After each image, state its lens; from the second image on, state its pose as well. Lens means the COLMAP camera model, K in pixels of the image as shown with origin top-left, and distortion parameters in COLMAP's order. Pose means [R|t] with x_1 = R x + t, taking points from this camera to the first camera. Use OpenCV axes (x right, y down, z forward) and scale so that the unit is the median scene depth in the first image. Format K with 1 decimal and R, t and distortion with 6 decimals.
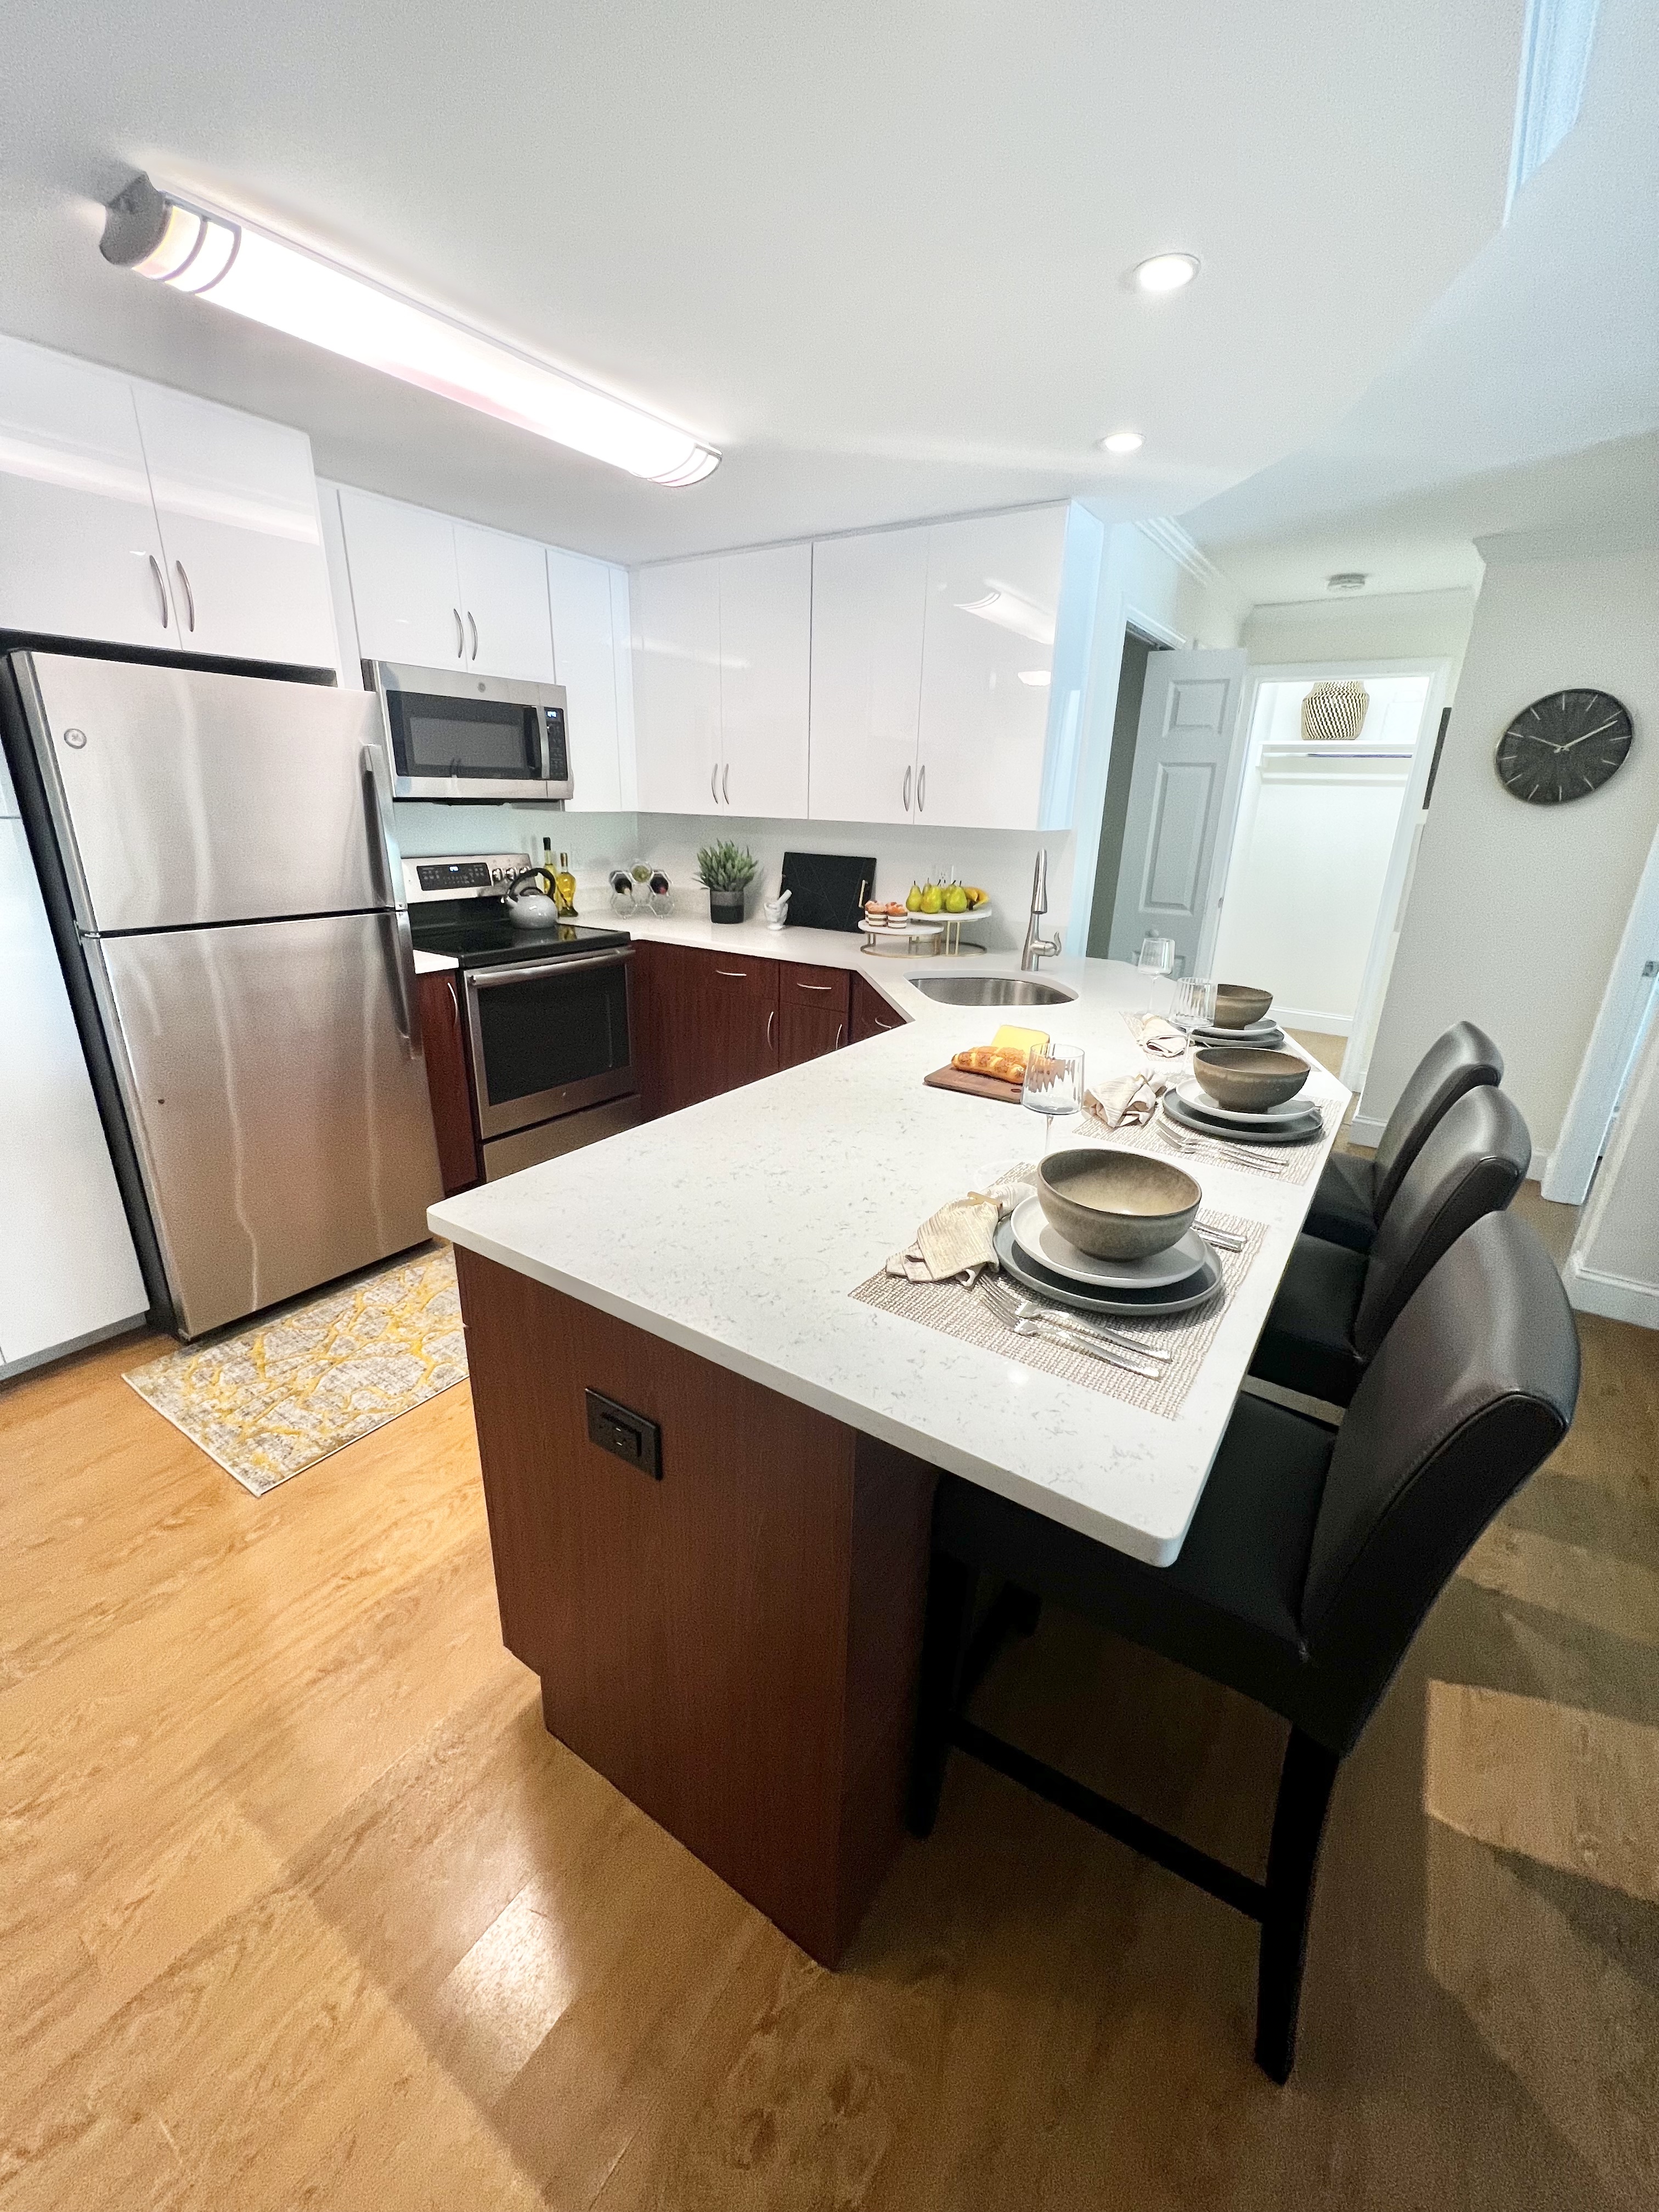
lens RADIAL K [[886.5, 0, 829.5], [0, 886.5, 1106.0], [0, 0, 1]] dist [0.000130, -0.000001]
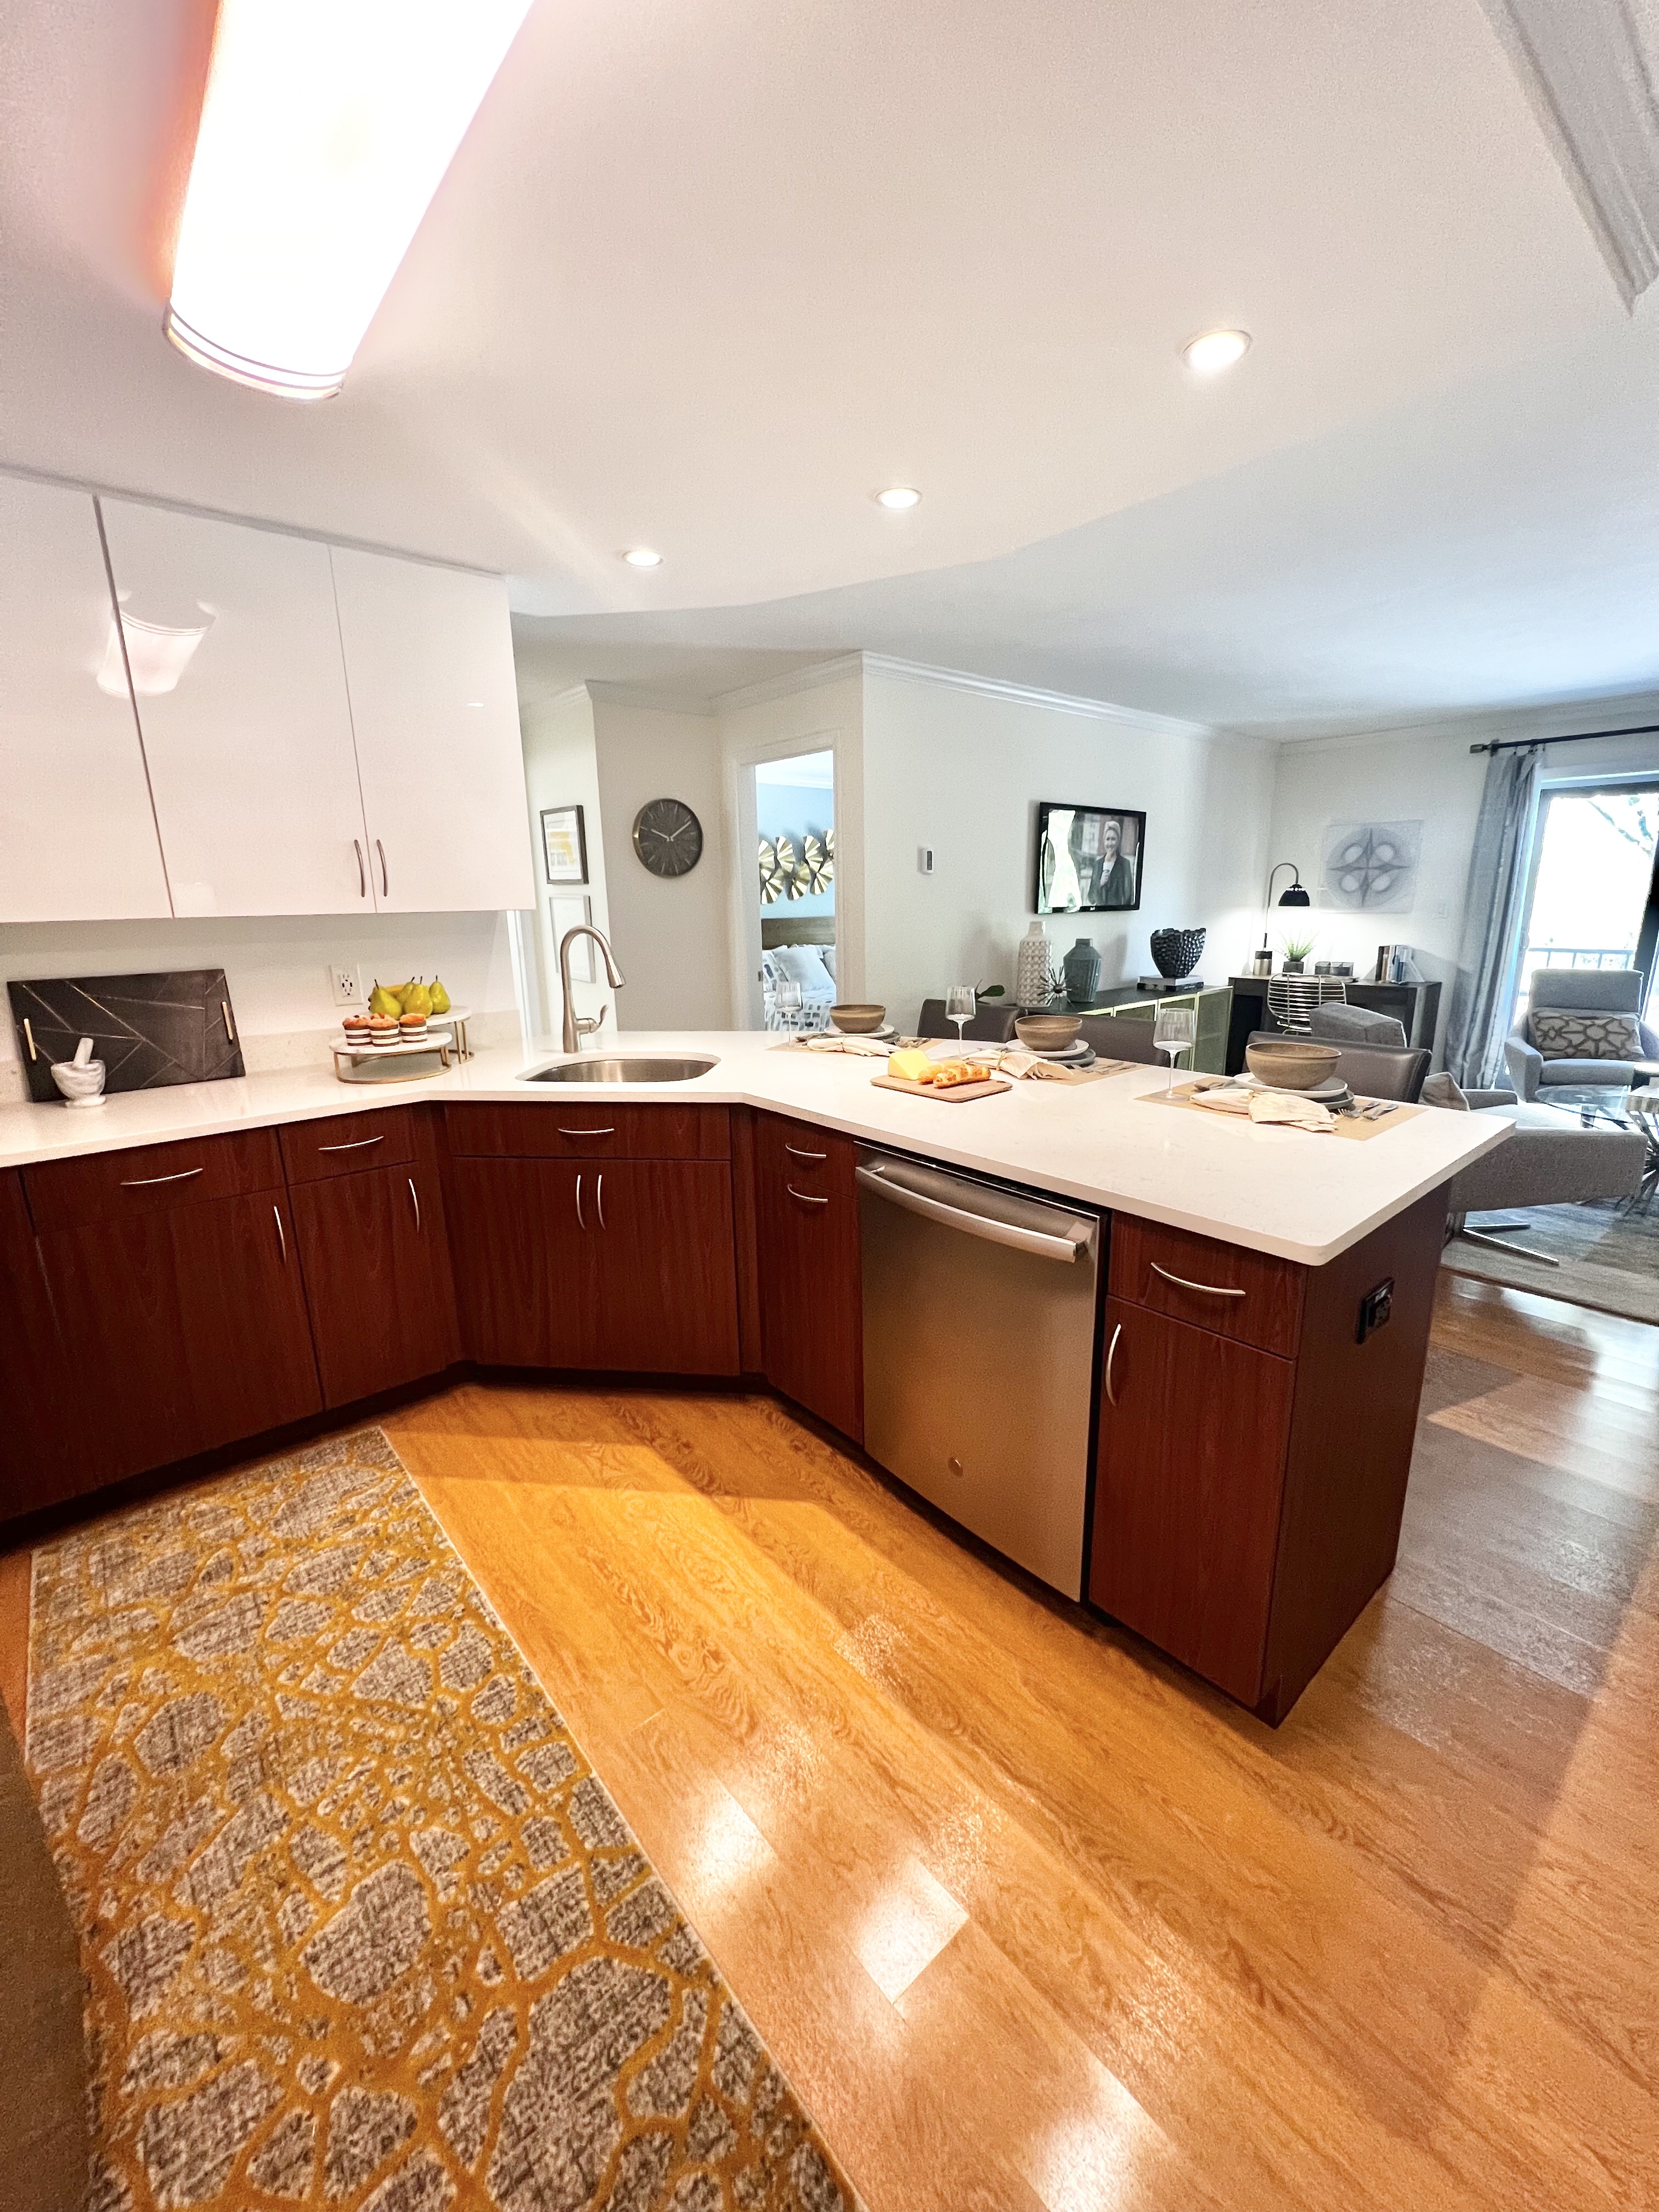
lens RADIAL K [[884.4, 0, 834.8], [0, 884.4, 1107.3], [0, 0, 1]] dist [-0.001655, 0.000292]
pose [[0.265729, -0.257502, 0.929021, -0.499230], [0.340962, 0.926486, 0.159274, -0.128113], [-0.901739, 0.274437, 0.333992, 0.372762]]
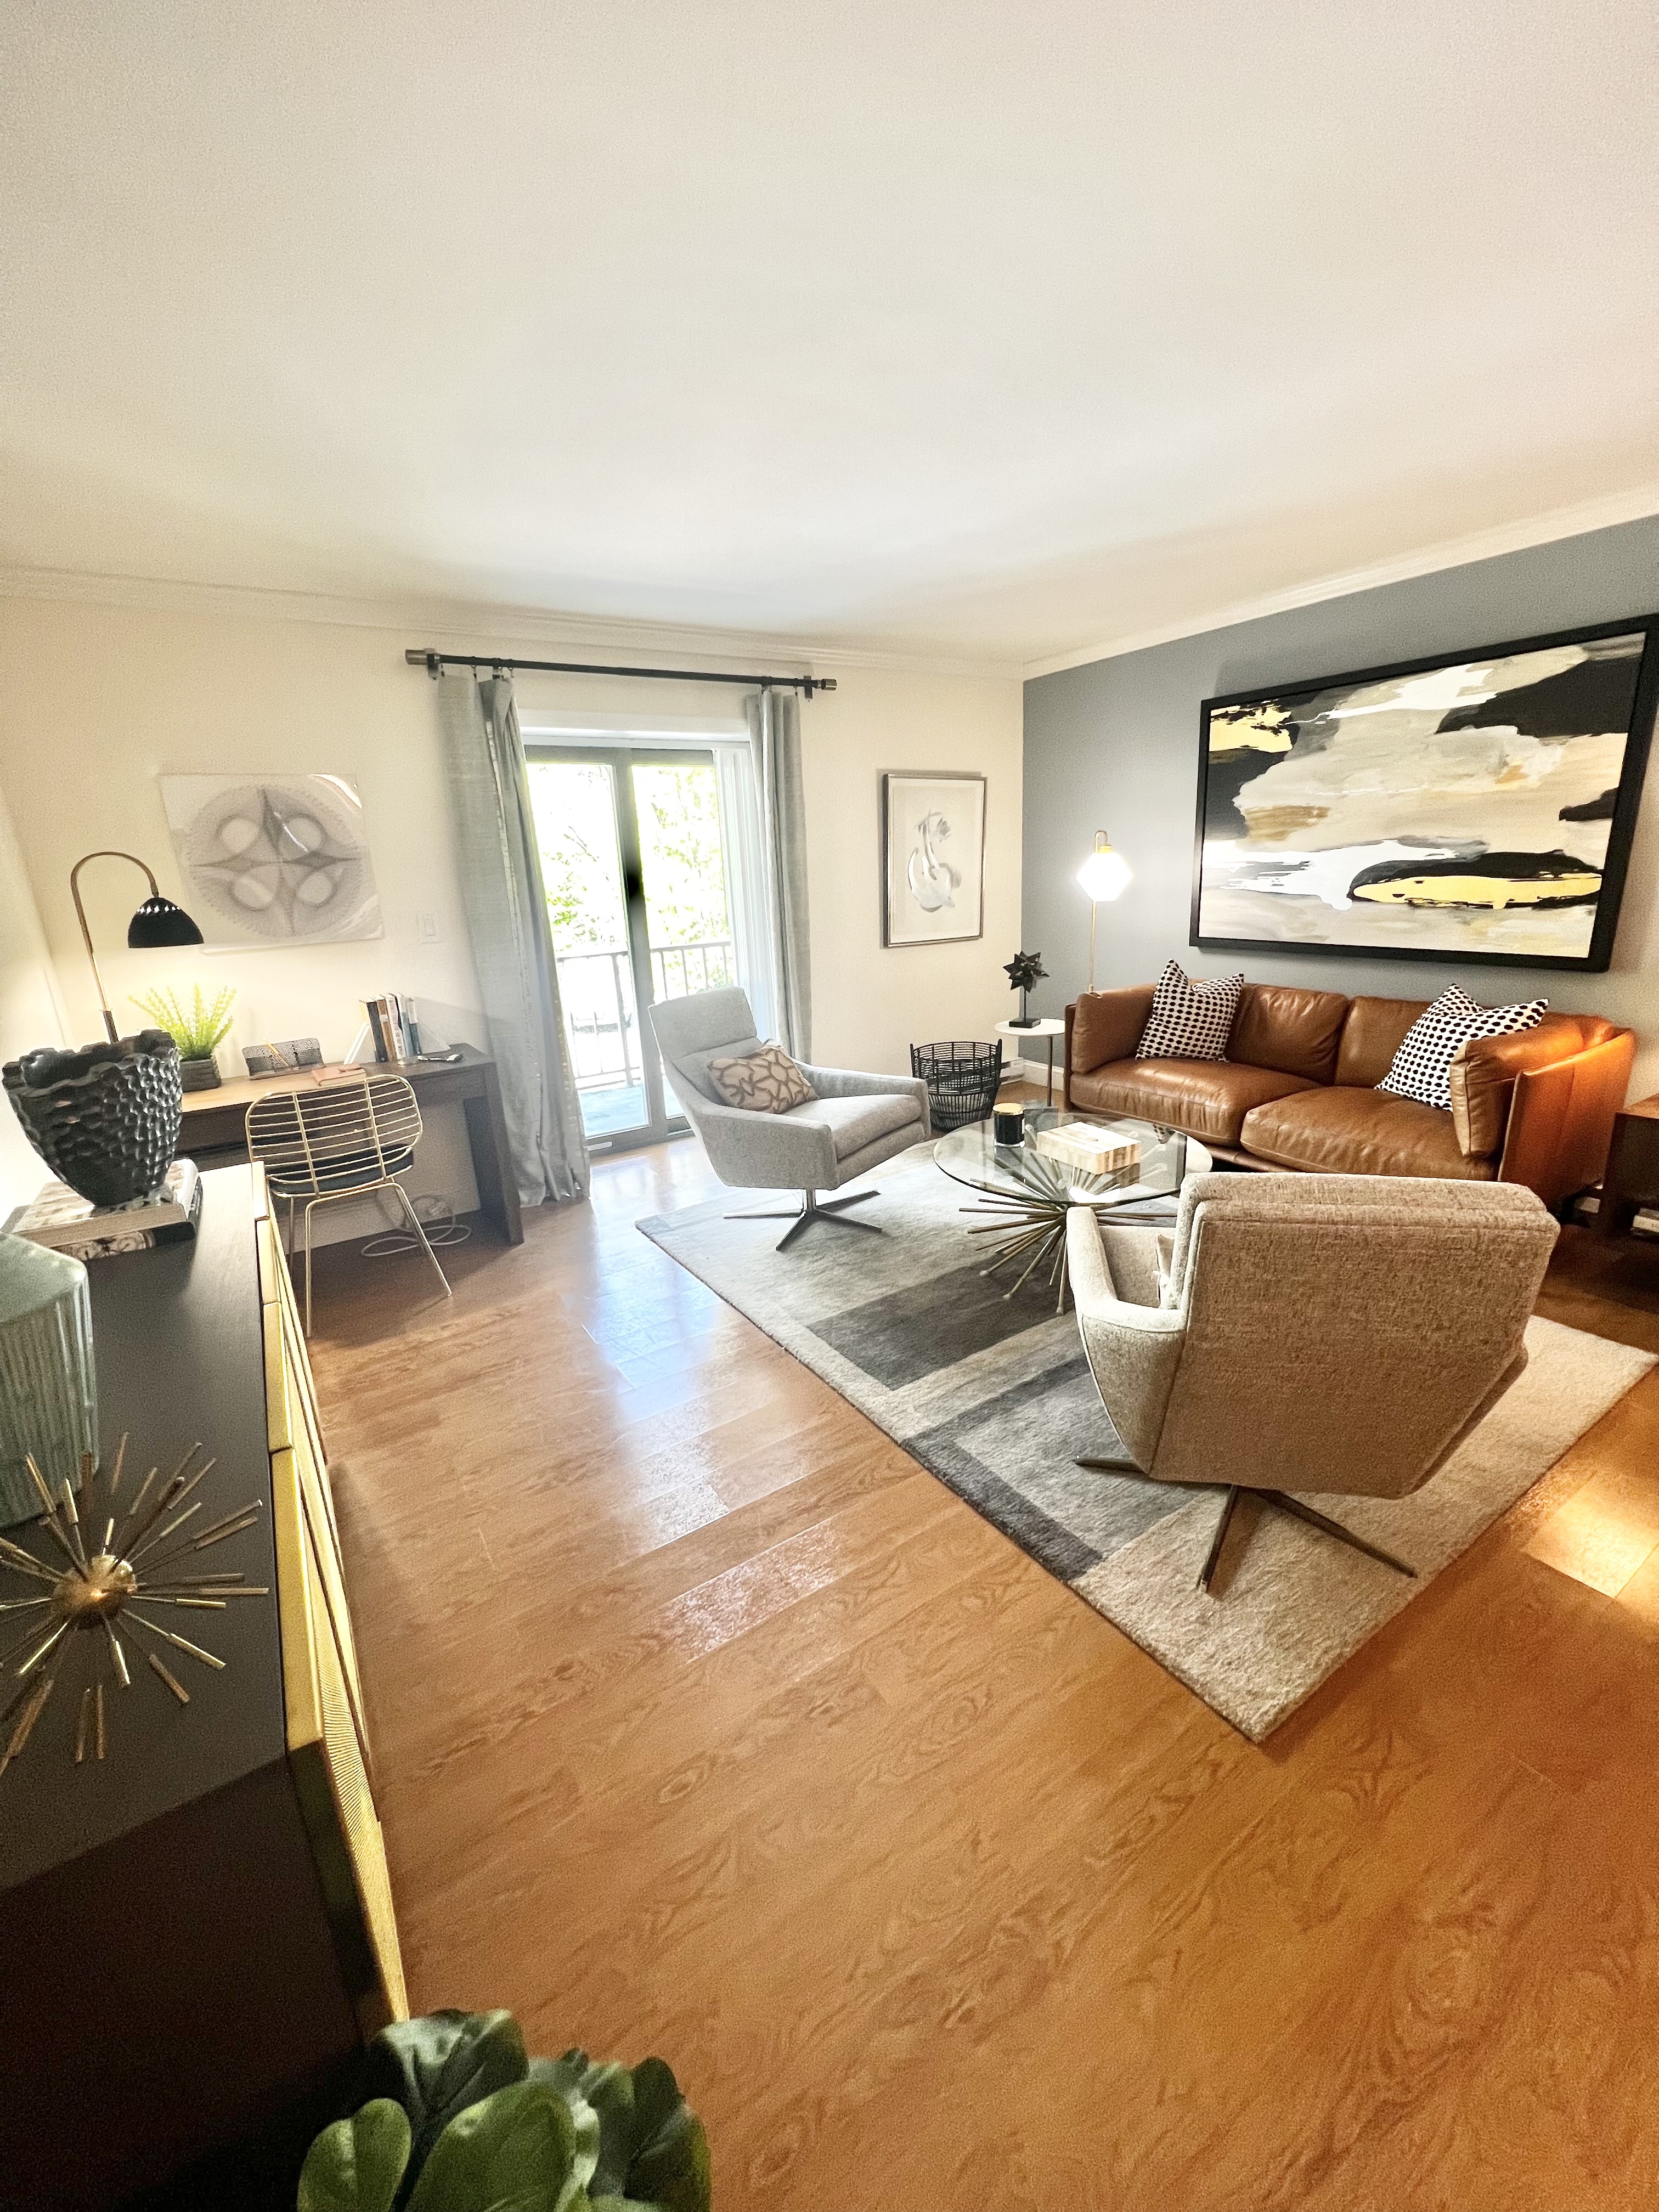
lens RADIAL K [[884.4, 0, 834.8], [0, 884.4, 1107.3], [0, 0, 1]] dist [-0.001655, 0.000292]
pose [[-0.919909, -0.087689, 0.382202, 0.624887], [0.152128, 0.818533, 0.553950, -0.139247], [-0.361420, 0.567728, -0.739635, 0.486533]]
